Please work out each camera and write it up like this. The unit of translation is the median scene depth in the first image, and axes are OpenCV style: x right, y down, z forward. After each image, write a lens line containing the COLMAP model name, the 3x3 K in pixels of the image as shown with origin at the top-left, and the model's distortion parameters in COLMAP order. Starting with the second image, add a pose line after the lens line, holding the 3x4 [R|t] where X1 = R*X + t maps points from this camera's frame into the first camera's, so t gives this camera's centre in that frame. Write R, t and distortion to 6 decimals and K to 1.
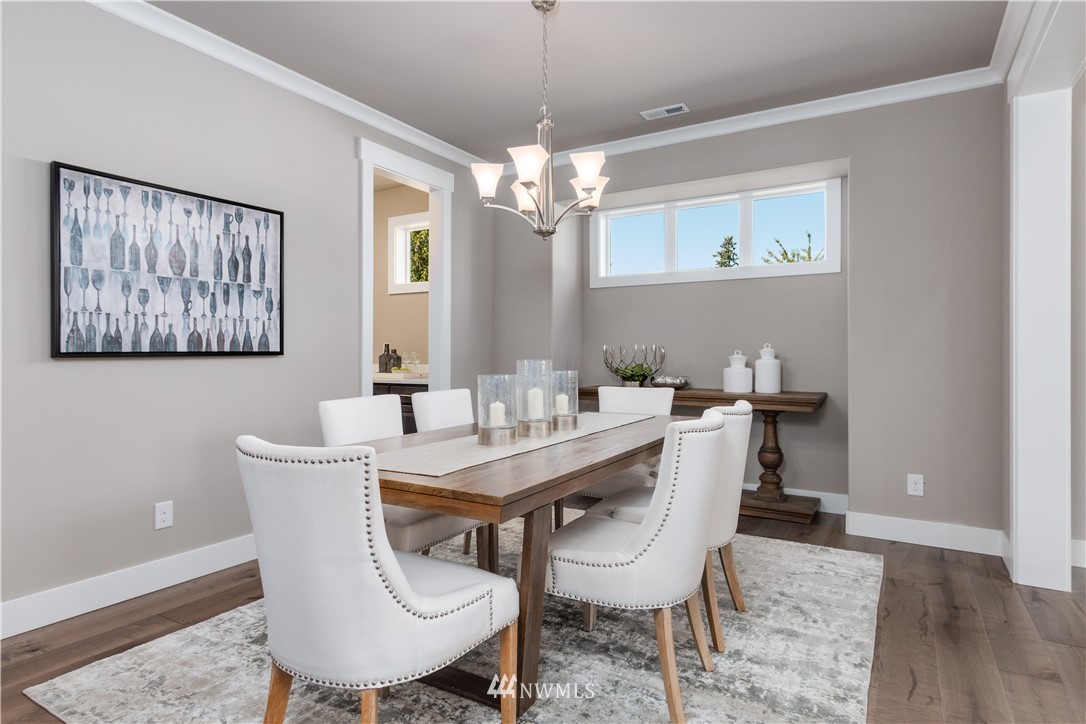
lens RADIAL K [[593.1, 0, 544.1], [0, 593.1, 358.1], [0, 0, 1]] dist [-0.000069, -0.000001]
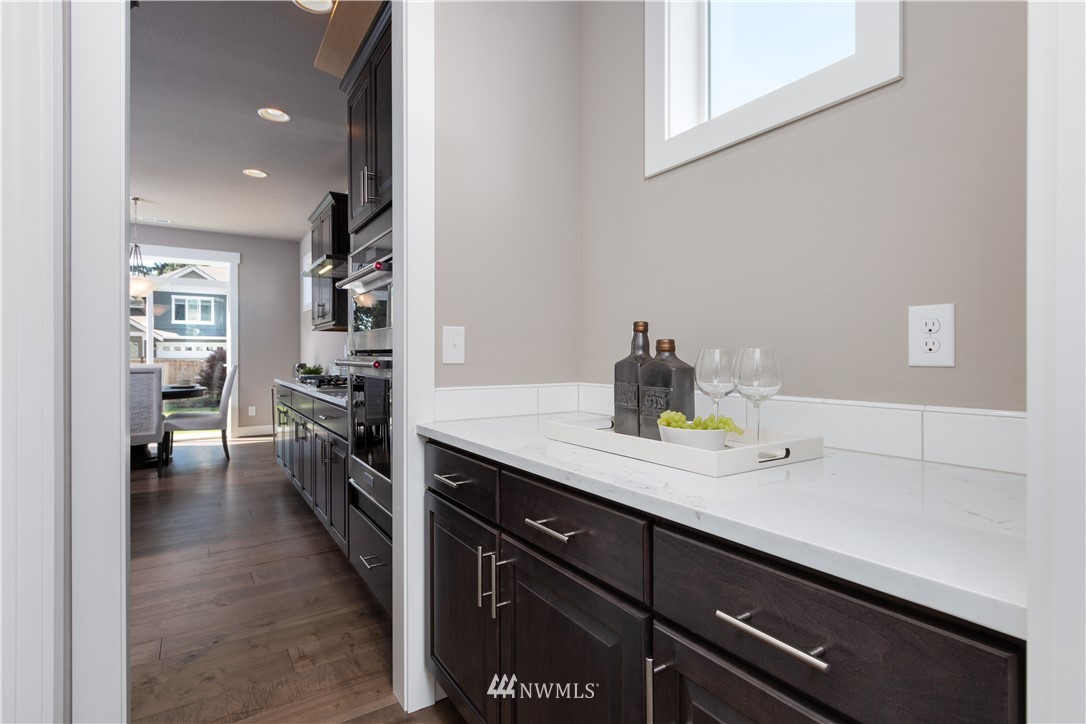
lens RADIAL K [[531.1, 0, 542.7], [0, 531.1, 360.7], [0, 0, 1]] dist [0.005851, -0.000004]
pose [[0.899551, -0.002386, -0.436809, -0.199125], [0.000775, 0.999992, -0.003866, -0.004582], [0.436815, 0.003139, 0.899546, 0.763336]]
